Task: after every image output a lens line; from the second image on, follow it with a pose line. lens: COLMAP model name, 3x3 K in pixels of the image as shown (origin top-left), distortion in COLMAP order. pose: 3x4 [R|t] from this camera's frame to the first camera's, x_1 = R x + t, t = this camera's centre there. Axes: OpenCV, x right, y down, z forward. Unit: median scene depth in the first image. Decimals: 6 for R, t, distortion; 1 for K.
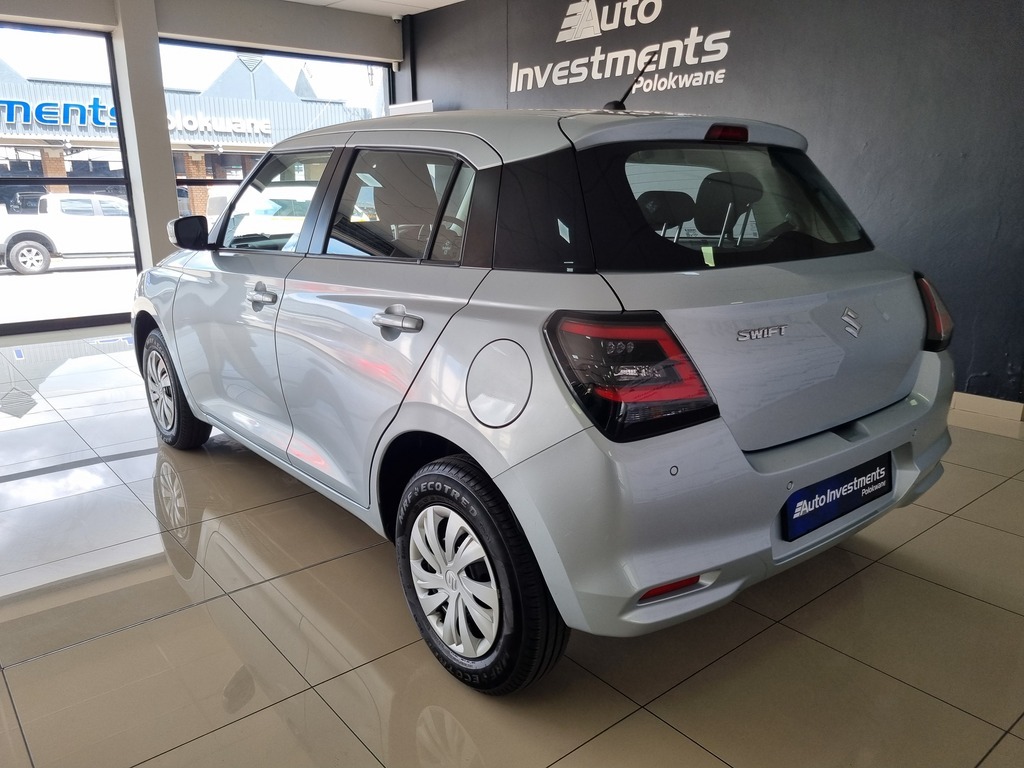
lens RADIAL K [[762.7, 0, 512.4], [0, 762.7, 389.7], [0, 0, 1]] dist [0.048623, -0.036343]
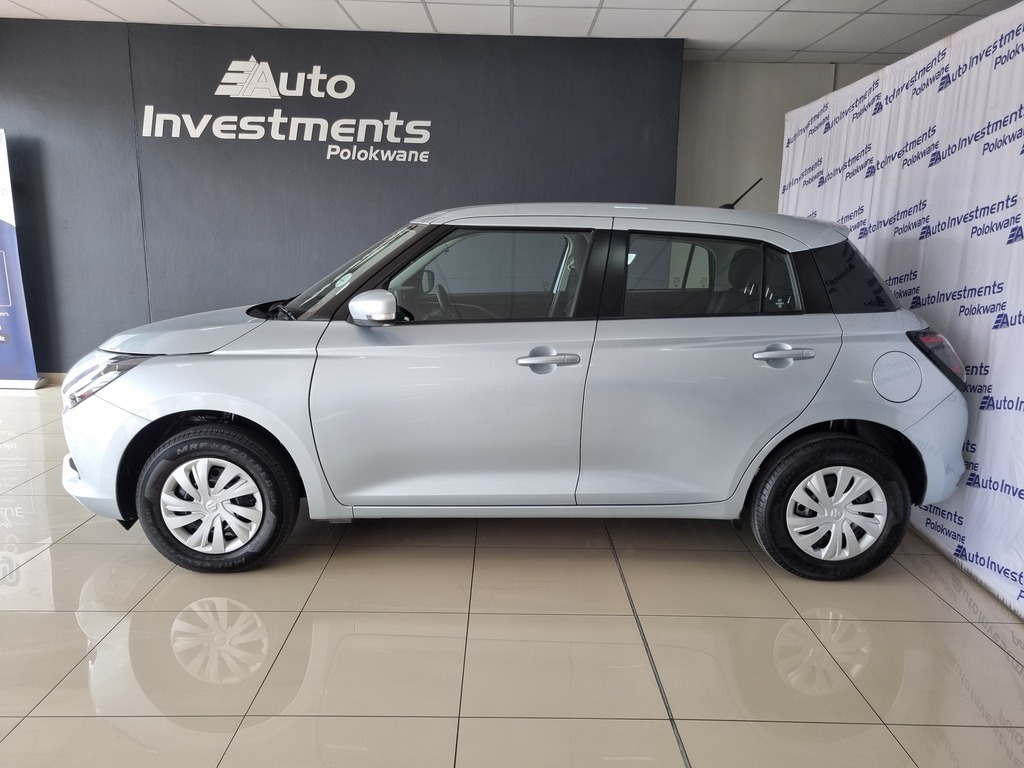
lens RADIAL K [[762.7, 0, 516.2], [0, 762.7, 389.1], [0, 0, 1]] dist [0.048623, -0.036343]
pose [[0.625441, -0.139728, 0.767659, -0.572170], [0.181950, 0.982830, 0.030651, -0.057234], [-0.758761, 0.120505, 0.640125, 0.159415]]
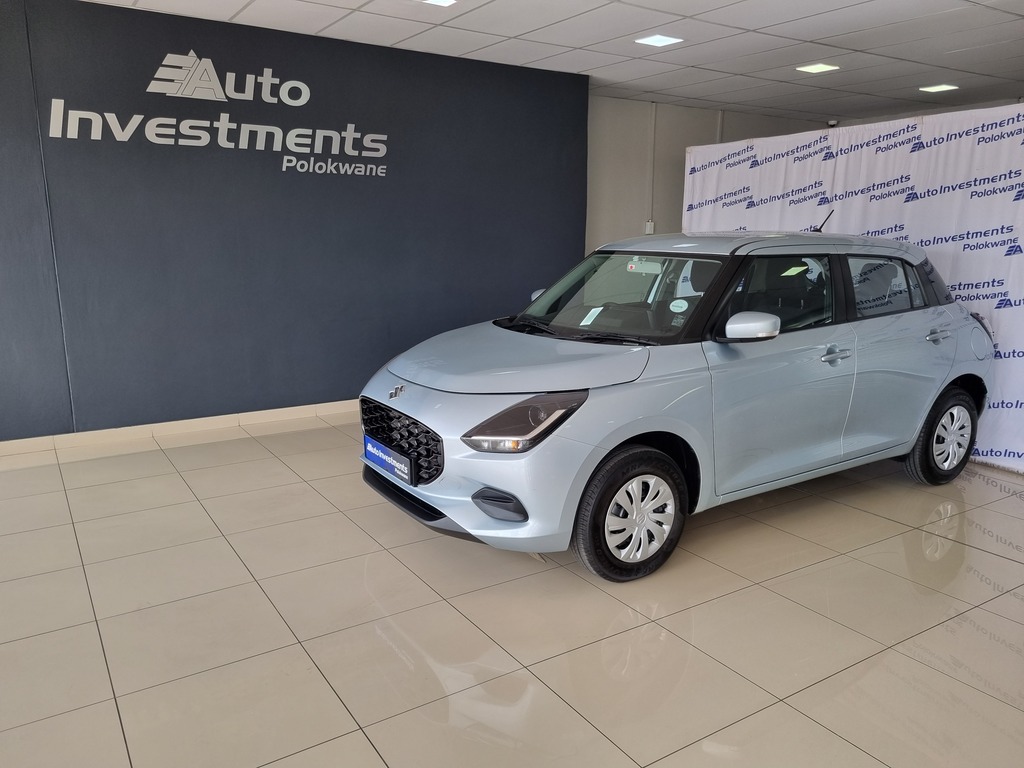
lens RADIAL K [[762.7, 0, 521.6], [0, 762.7, 393.7], [0, 0, 1]] dist [0.048623, -0.036343]
pose [[0.112046, -0.203688, 0.972603, -0.866066], [0.253303, 0.952288, 0.170252, -0.213182], [-0.960876, 0.227287, 0.158295, 0.643611]]
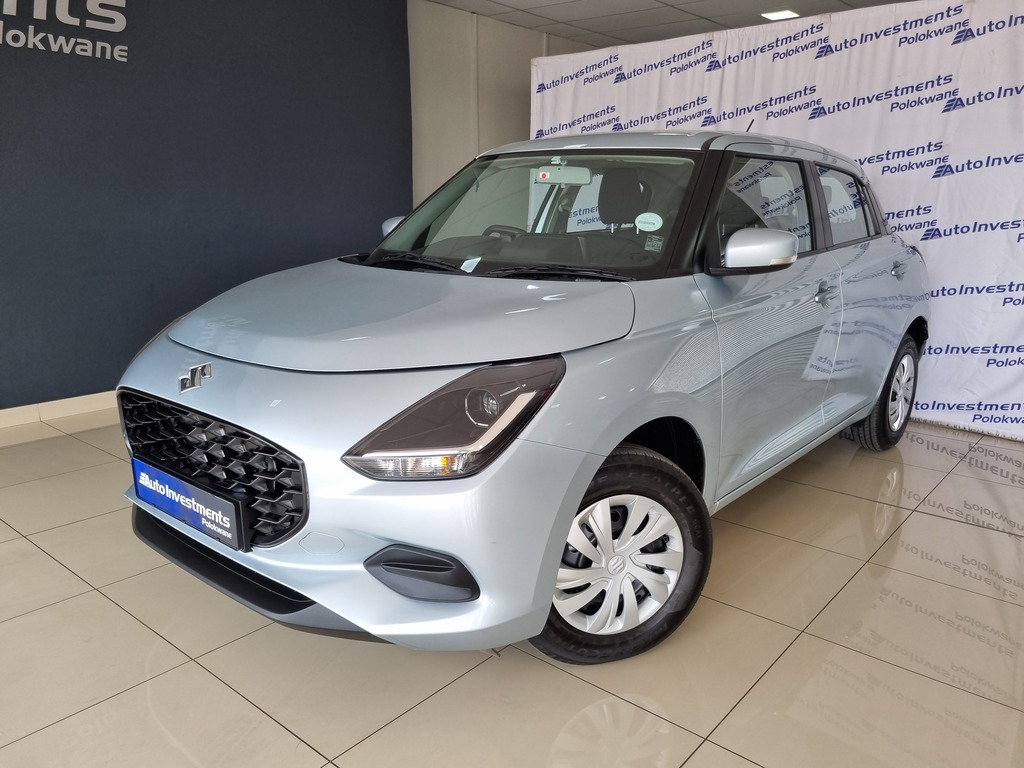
lens RADIAL K [[762.7, 0, 531.7], [0, 762.7, 394.8], [0, 0, 1]] dist [0.048623, -0.036343]
pose [[-0.186319, -0.240250, 0.952662, -0.625159], [0.244523, 0.927791, 0.281802, -0.186973], [-0.951574, 0.285453, -0.114119, 0.738512]]
